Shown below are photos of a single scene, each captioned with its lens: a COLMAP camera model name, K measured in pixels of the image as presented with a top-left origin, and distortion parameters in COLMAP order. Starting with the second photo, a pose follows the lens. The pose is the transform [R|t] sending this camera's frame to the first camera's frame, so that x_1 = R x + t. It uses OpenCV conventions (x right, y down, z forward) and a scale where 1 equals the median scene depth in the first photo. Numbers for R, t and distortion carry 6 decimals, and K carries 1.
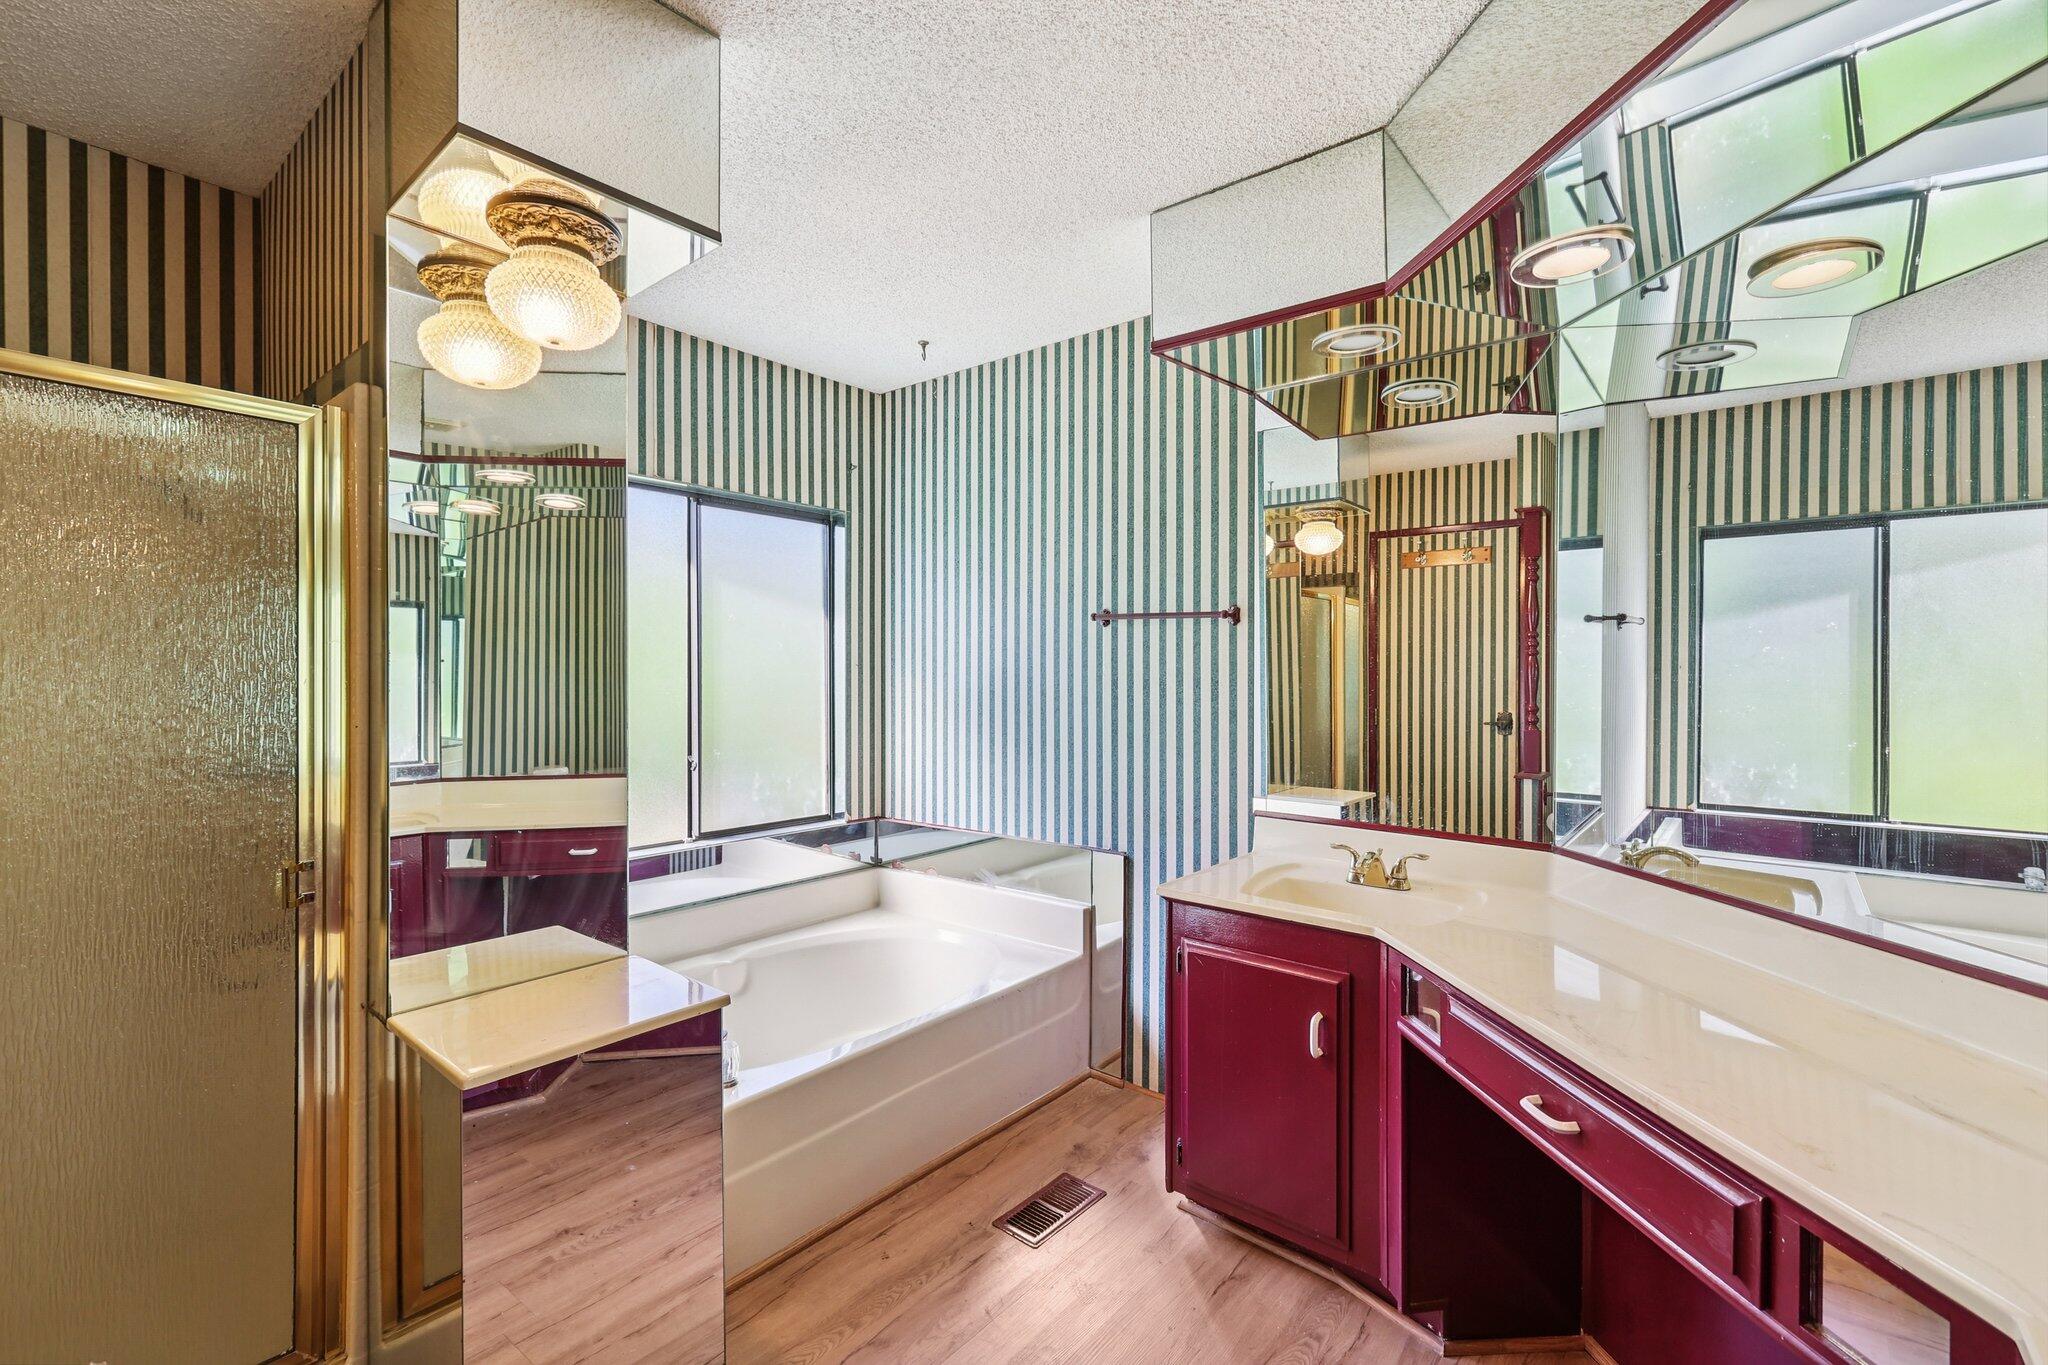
lens RADIAL K [[902.0, 0, 1034.7], [0, 902.0, 660.7], [0, 0, 1]] dist [0.001920, 0.000691]
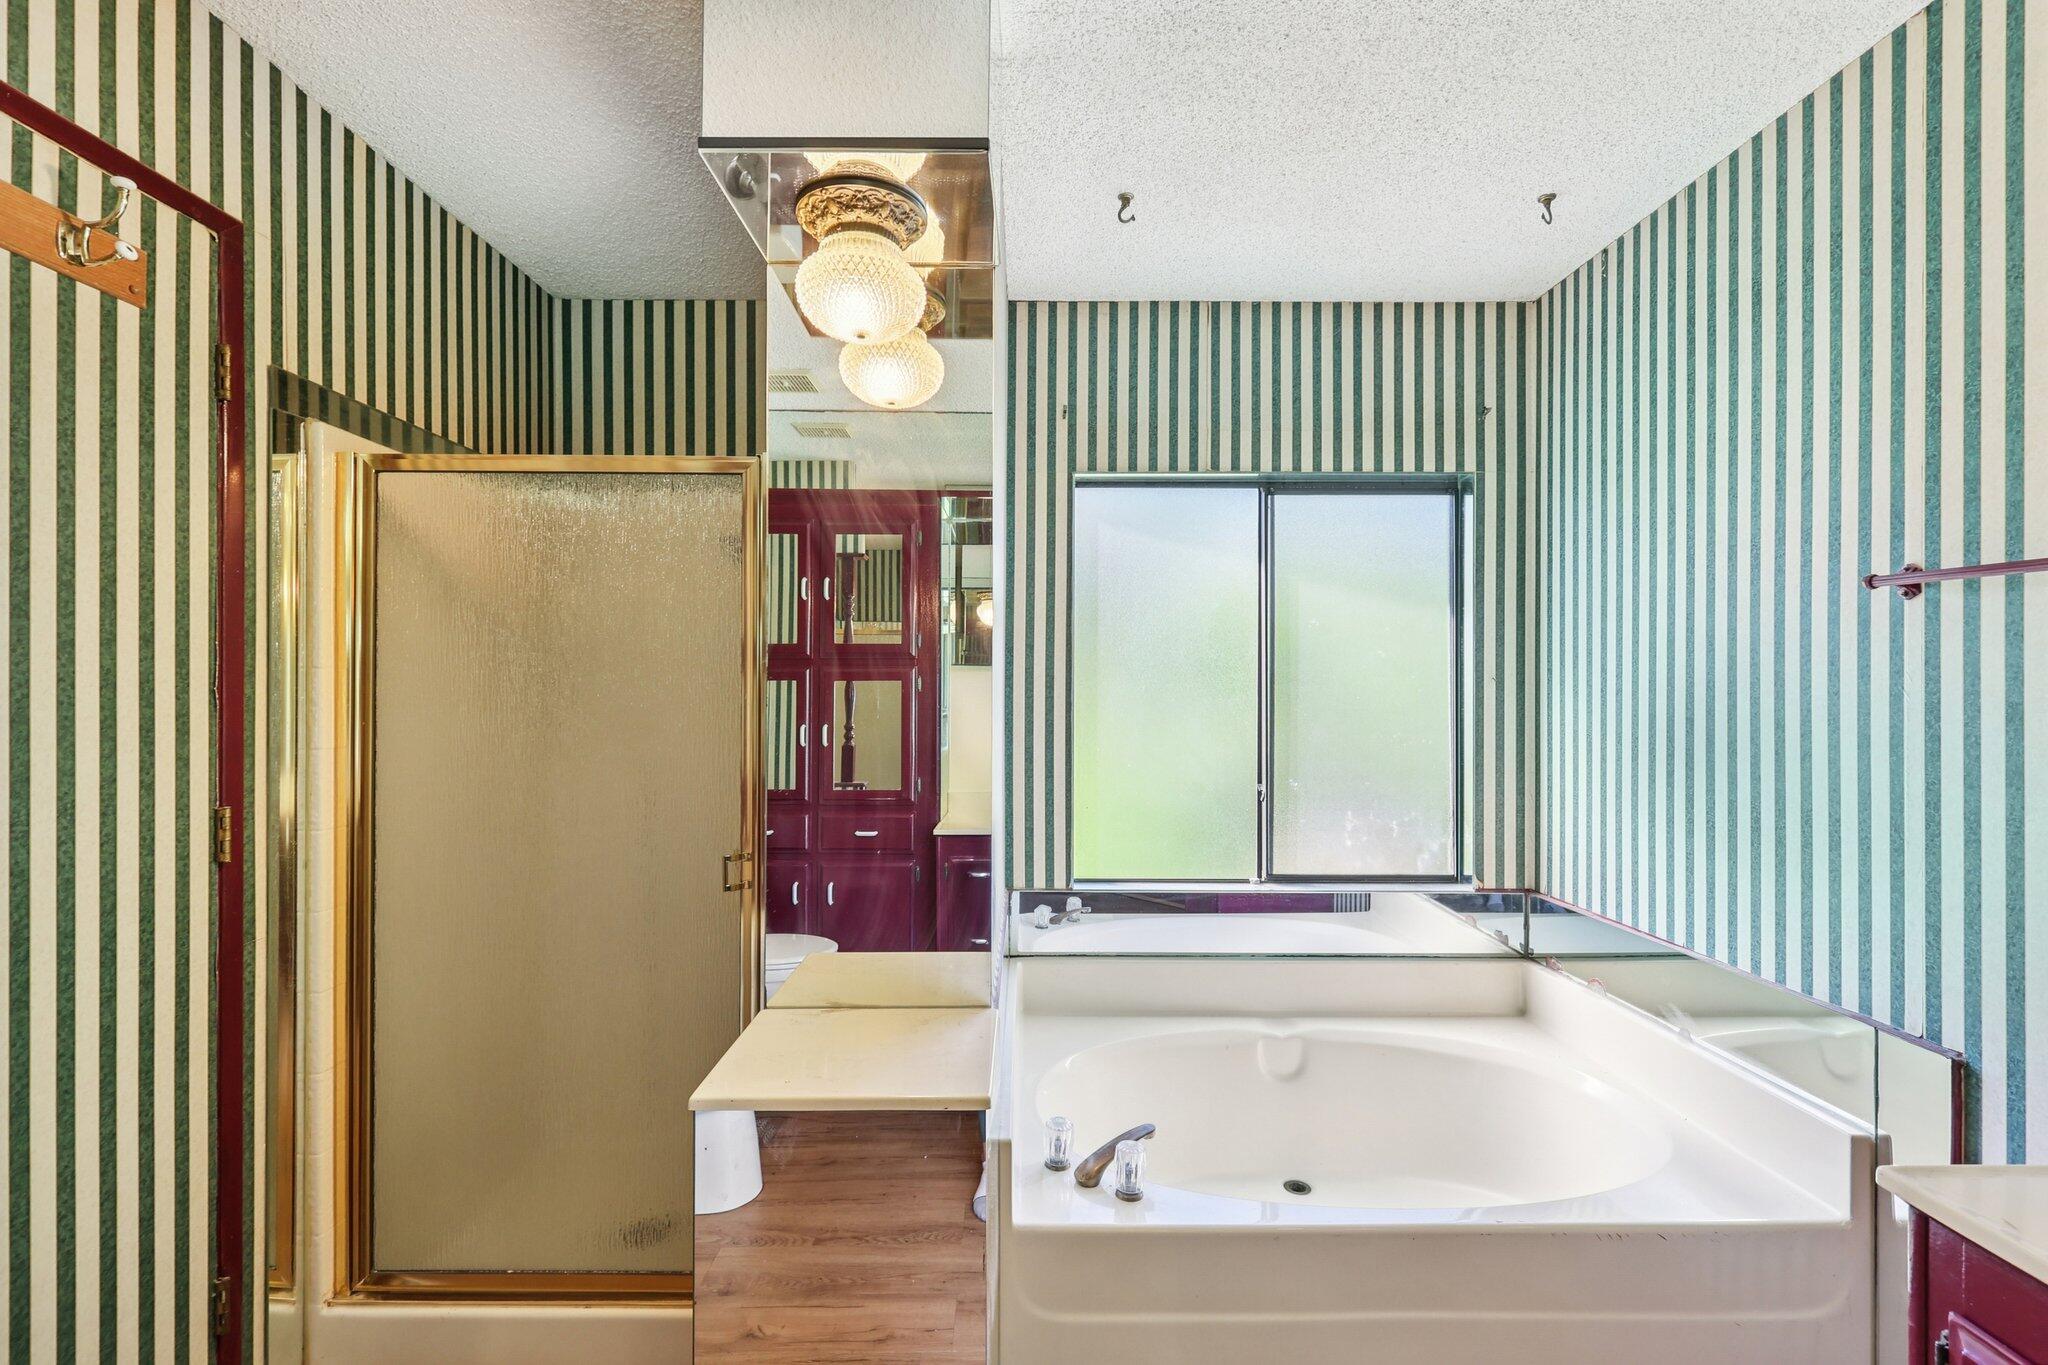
lens RADIAL K [[902.5, 0, 1022.8], [0, 902.5, 679.9], [0, 0, 1]] dist [0.000386, 0.000435]
pose [[0.629733, -0.007855, -0.776772, 0.141739], [0.009886, 0.999949, -0.002097, 0.003977], [0.776749, -0.006359, 0.629779, 0.254307]]
